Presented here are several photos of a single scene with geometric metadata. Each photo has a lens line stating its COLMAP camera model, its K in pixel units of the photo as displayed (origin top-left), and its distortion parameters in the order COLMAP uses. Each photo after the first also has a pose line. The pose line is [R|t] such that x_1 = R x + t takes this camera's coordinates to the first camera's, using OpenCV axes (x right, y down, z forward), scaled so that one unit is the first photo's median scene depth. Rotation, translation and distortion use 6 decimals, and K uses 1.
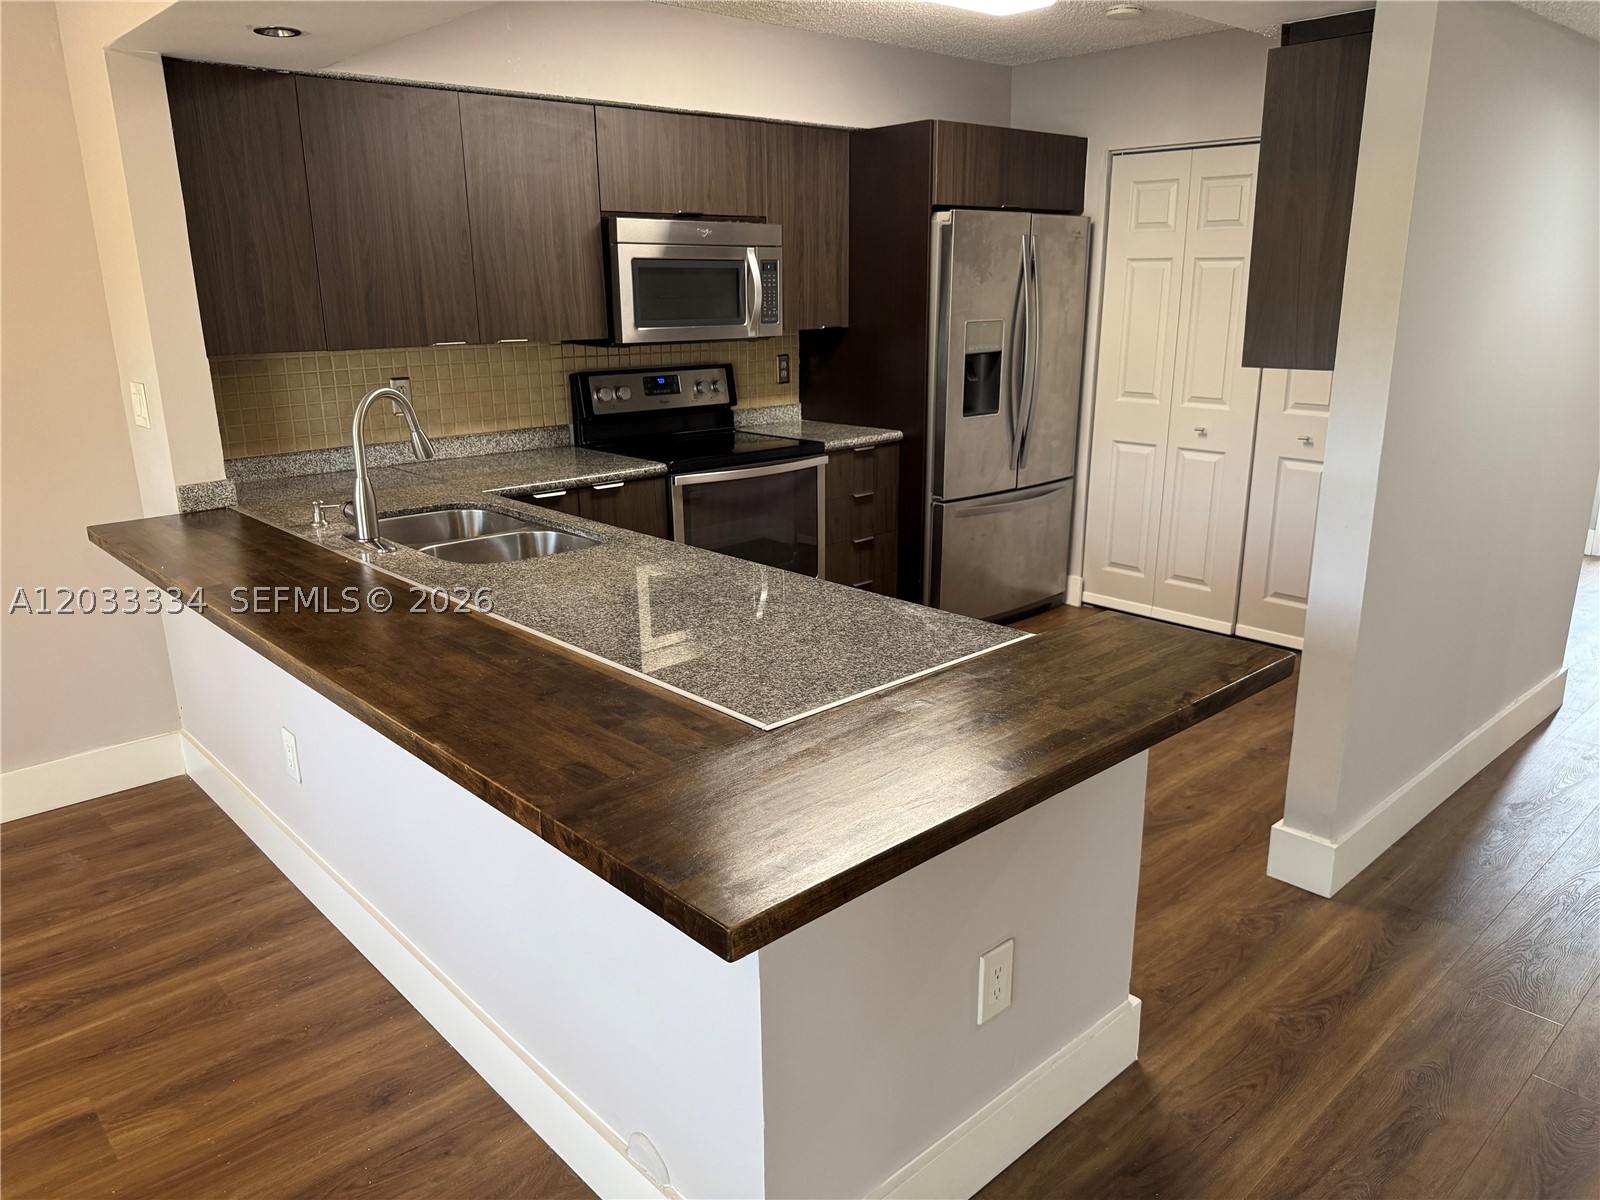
lens RADIAL K [[1122.1, 0, 813.5], [0, 1122.1, 603.1], [0, 0, 1]] dist [0.120485, -0.213003]
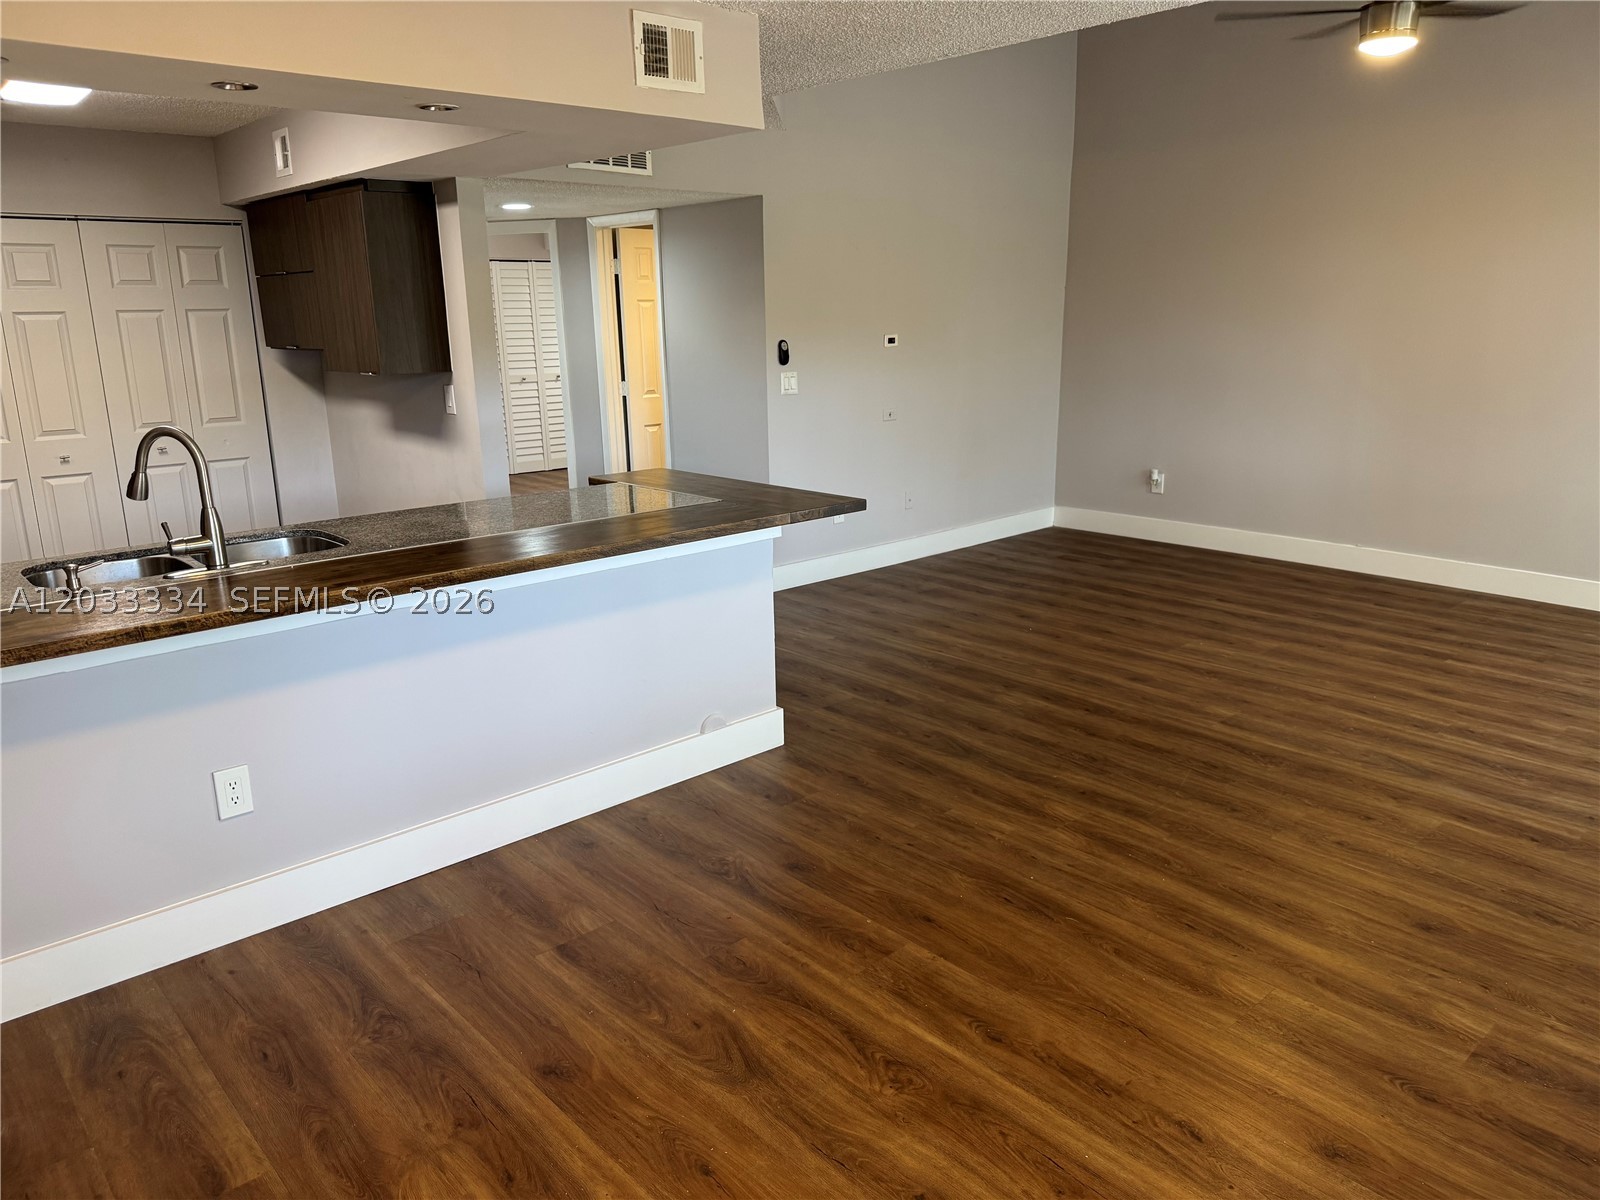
lens RADIAL K [[1130.7, 0, 794.9], [0, 1130.7, 599.5], [0, 0, 1]] dist [0.053254, -0.079070]
pose [[0.014464, -0.239130, 0.970880, -0.915737], [0.291116, 0.929924, 0.224706, -0.070462], [-0.956579, 0.279388, 0.083065, 0.263139]]
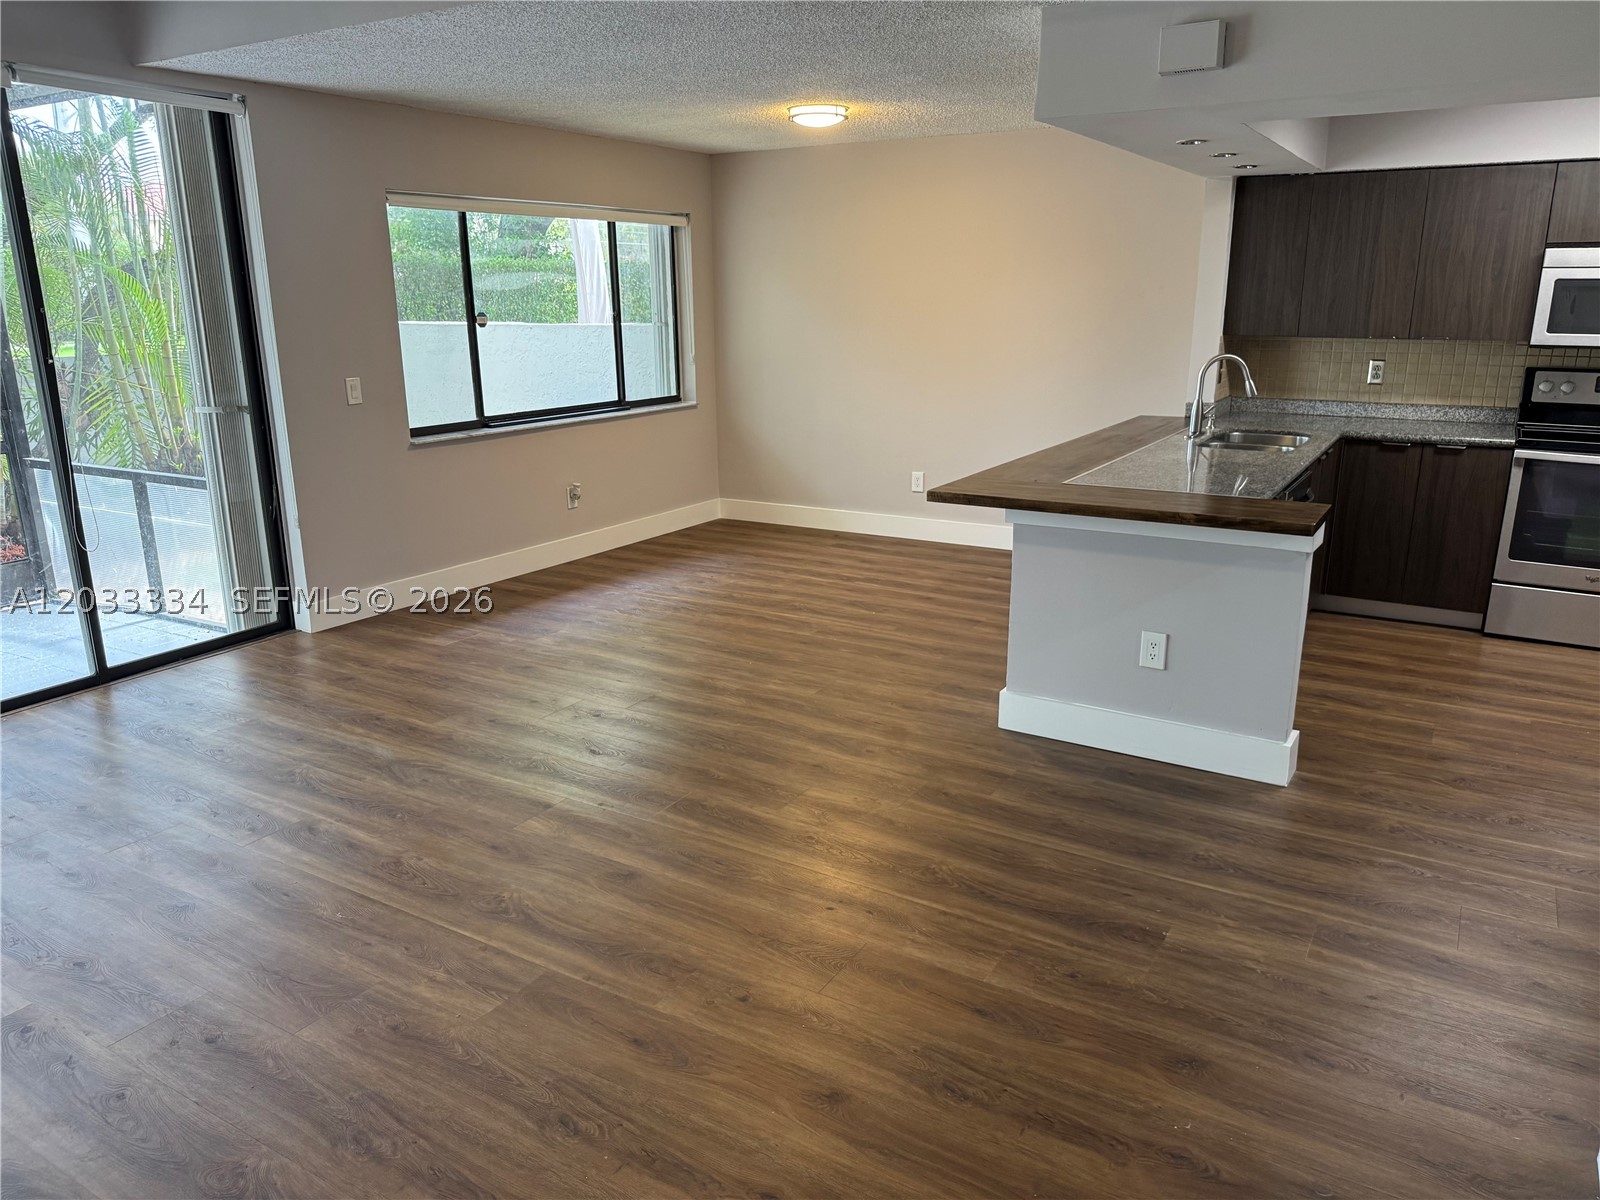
lens RADIAL K [[1116.6, 0, 800.0], [0, 1116.6, 600.0], [0, 0, 1]] dist [0.092394, -0.115846]
pose [[0.273557, 0.263303, -0.925115, 0.804113], [-0.264985, 0.945214, 0.190667, 0.014198], [0.924635, 0.192984, 0.328341, -0.111265]]
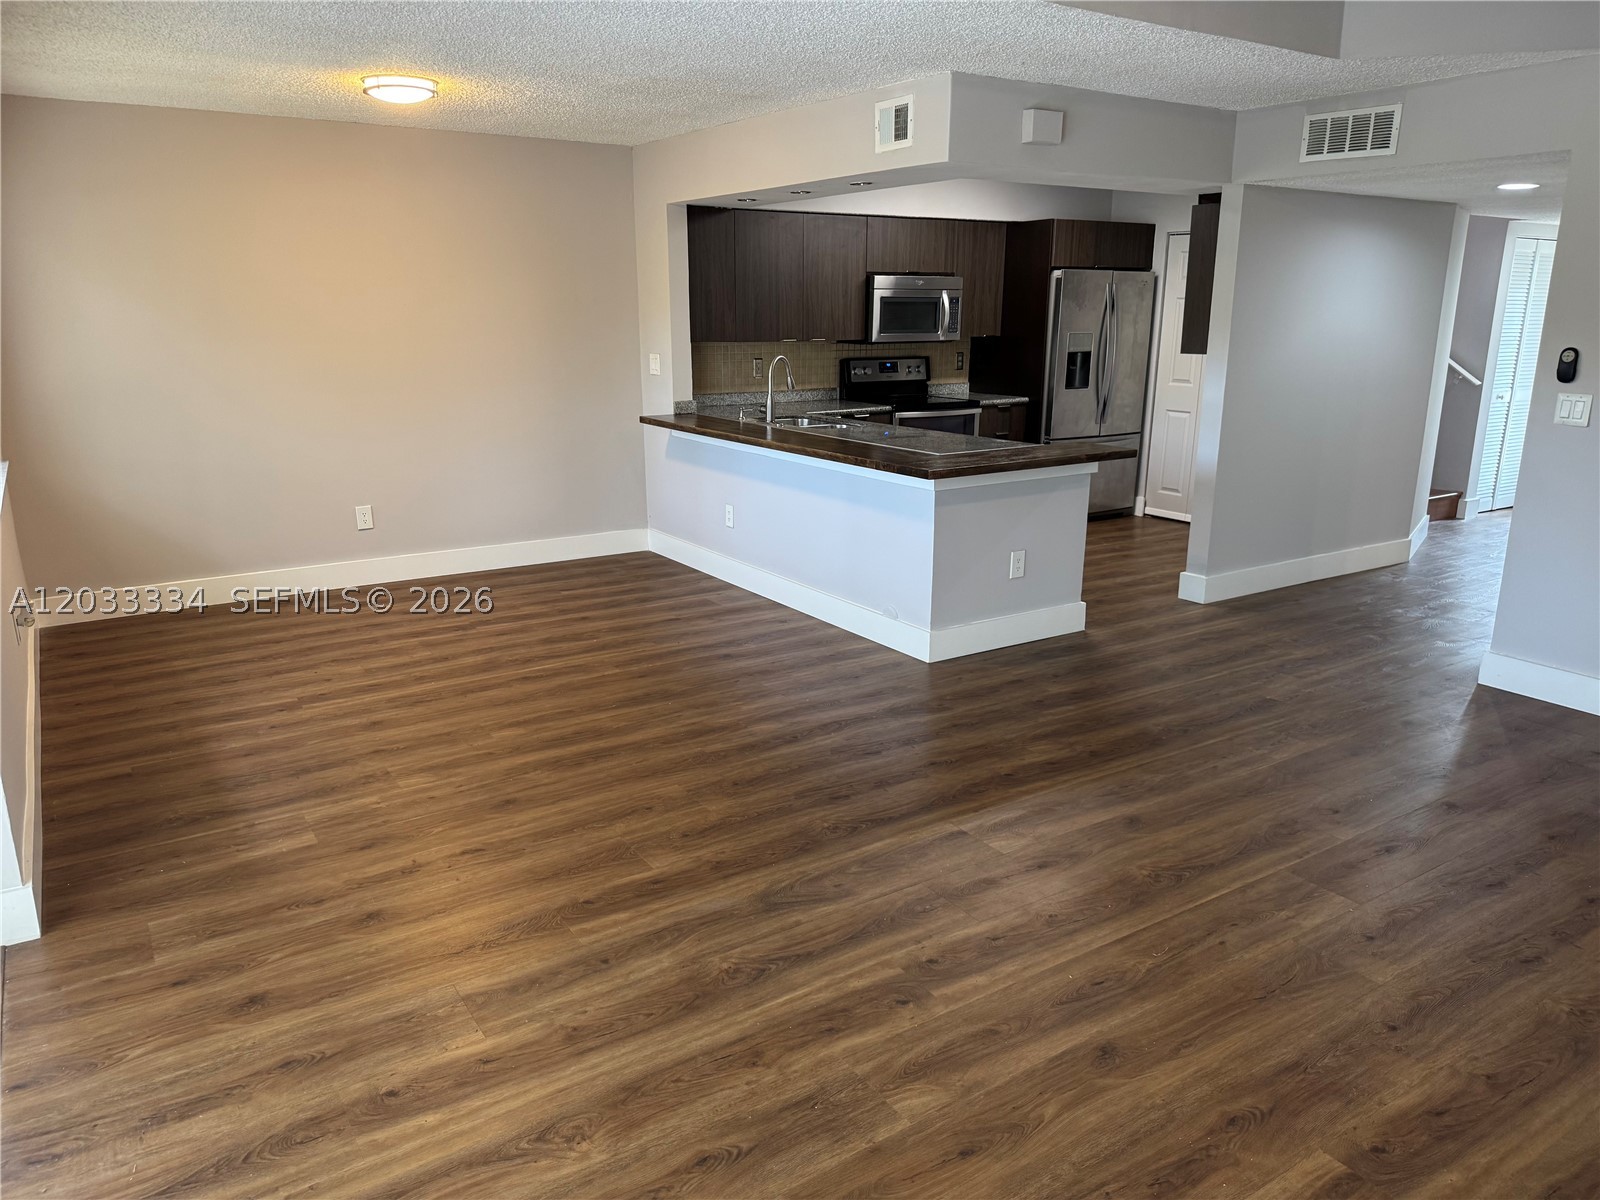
lens RADIAL K [[1116.6, 0, 800.0], [0, 1116.6, 600.0], [0, 0, 1]] dist [0.092394, -0.115846]
pose [[0.984630, 0.055458, -0.165613, 0.041419], [-0.059028, 0.998116, -0.016710, 0.219128], [0.164375, 0.026229, 0.986049, -0.782689]]
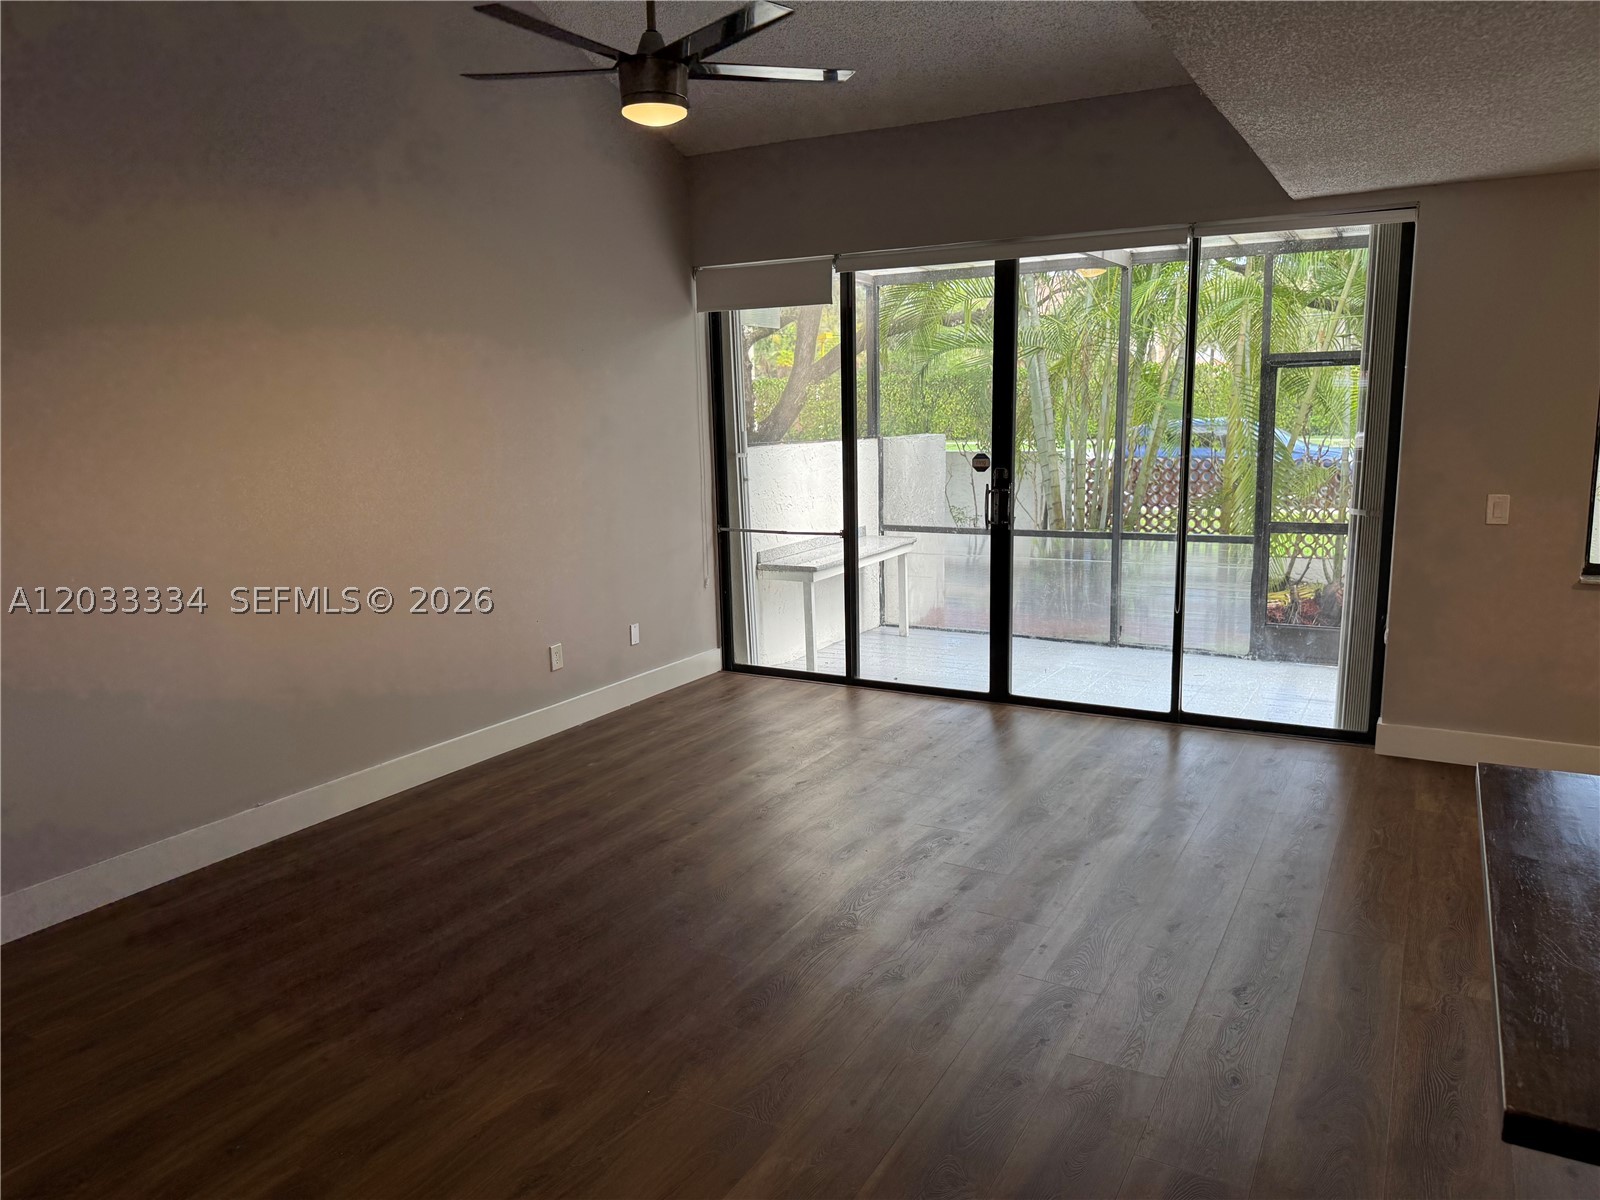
lens RADIAL K [[1106.2, 0, 805.2], [0, 1106.2, 596.8], [0, 0, 1]] dist [0.121778, -0.195768]
pose [[-0.951736, 0.087376, -0.294218, 0.407689], [-0.049881, 0.901841, 0.429179, -0.194213], [0.302837, 0.423141, -0.853956, 0.566740]]
